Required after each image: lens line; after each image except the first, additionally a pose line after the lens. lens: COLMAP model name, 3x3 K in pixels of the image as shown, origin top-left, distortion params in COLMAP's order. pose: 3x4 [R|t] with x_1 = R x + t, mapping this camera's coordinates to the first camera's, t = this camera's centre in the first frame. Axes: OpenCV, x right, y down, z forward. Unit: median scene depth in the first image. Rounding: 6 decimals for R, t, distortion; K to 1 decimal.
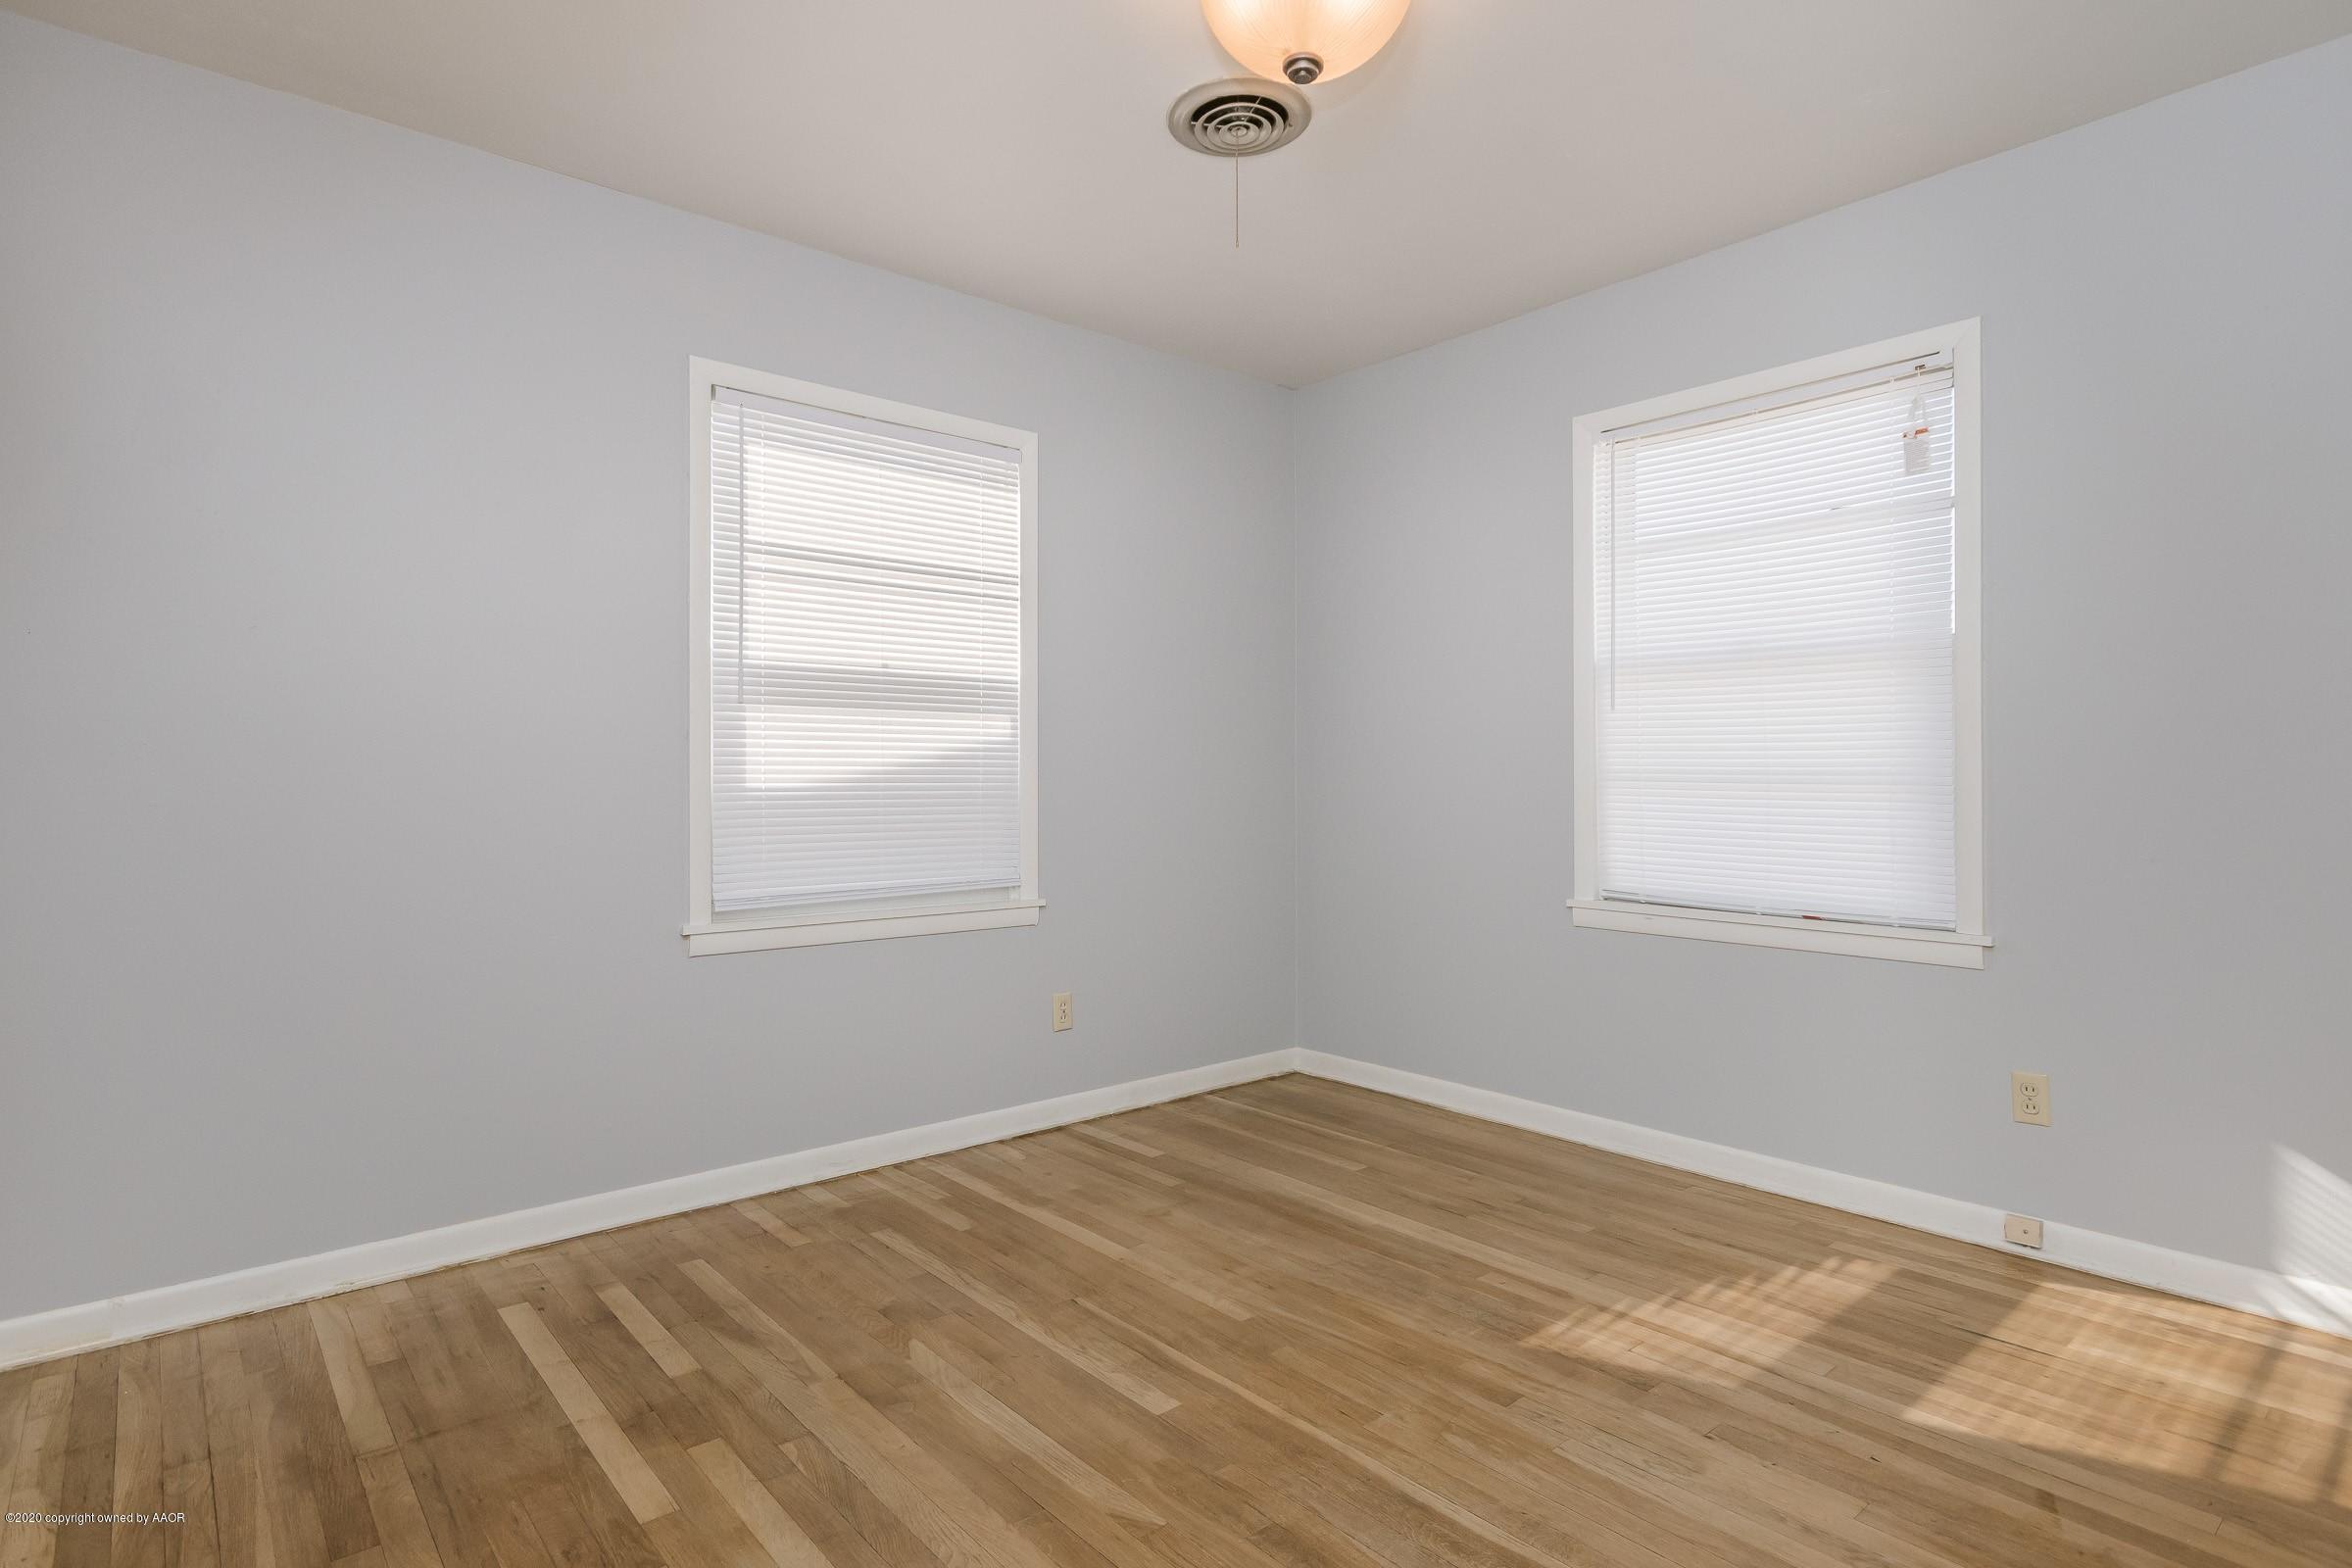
lens RADIAL K [[1212.4, 0, 1175.1], [0, 1212.4, 778.1], [0, 0, 1]] dist [0.004281, -0.000812]
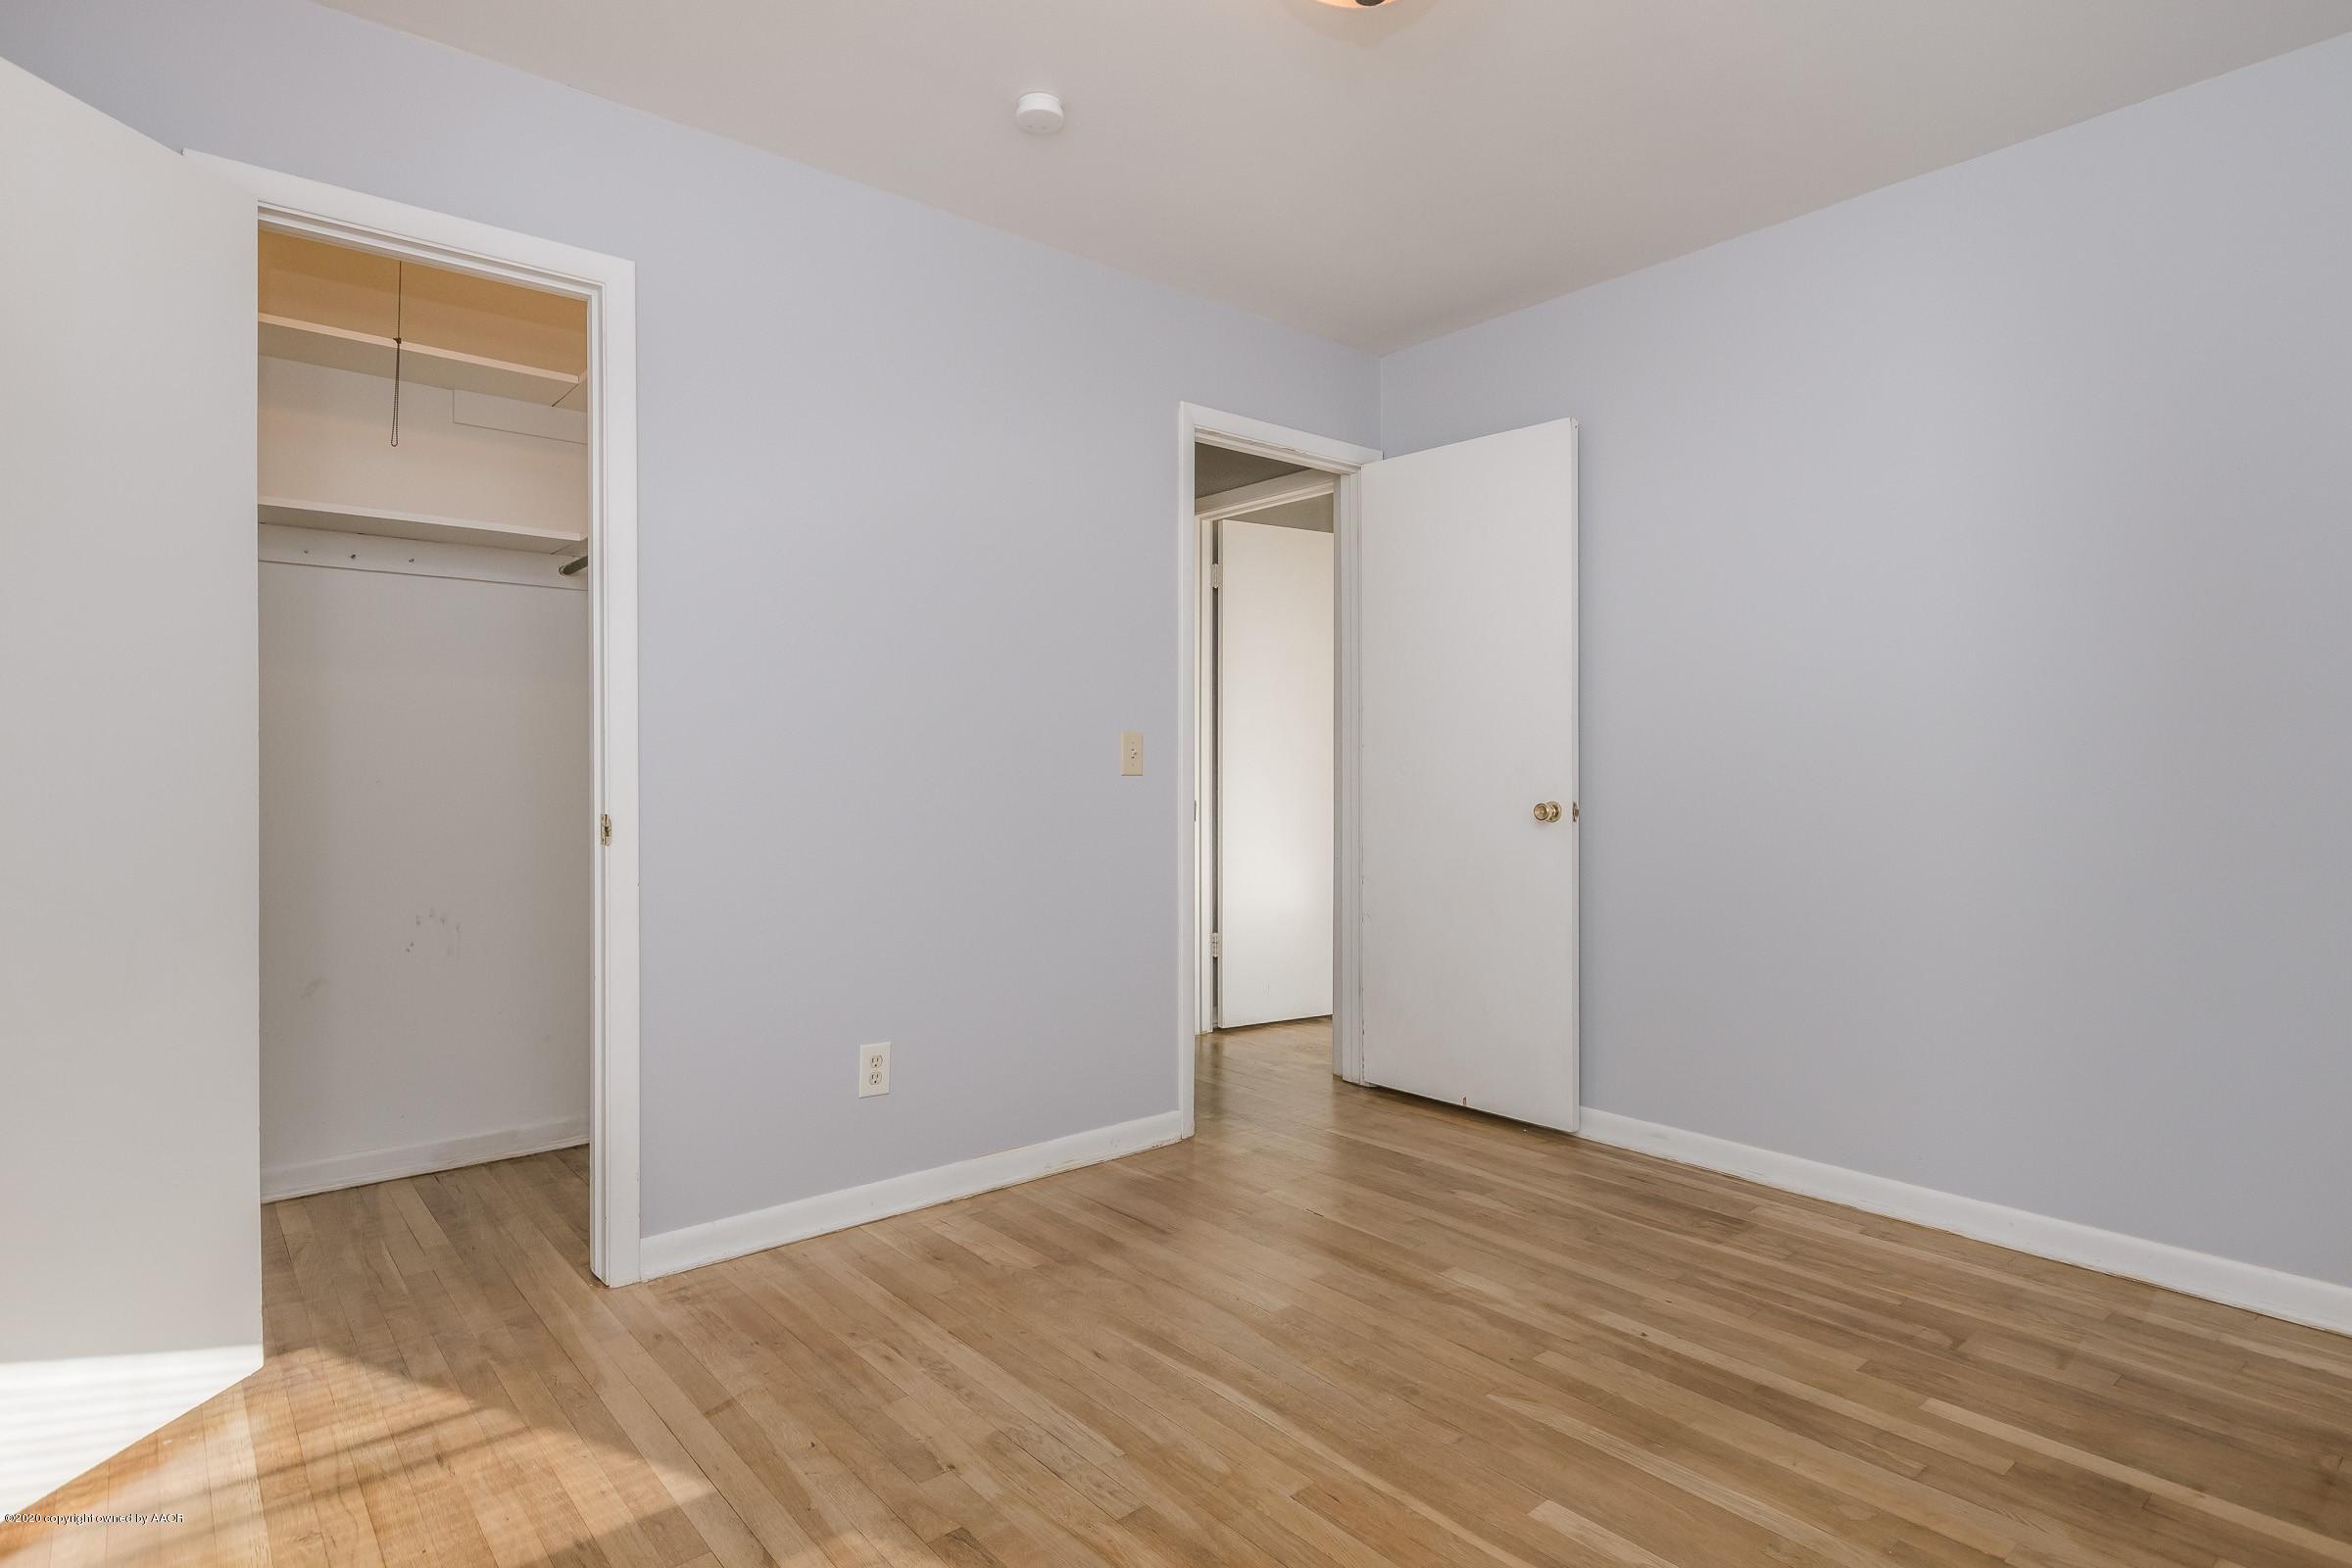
lens RADIAL K [[1212.4, 0, 1176.6], [0, 1212.4, 775.4], [0, 0, 1]] dist [0.004281, -0.000812]
pose [[-0.999983, 0.004198, 0.004073, 0.257550], [0.004253, 0.999900, 0.013518, -0.011466], [-0.004016, 0.013535, -0.999900, 1.945430]]
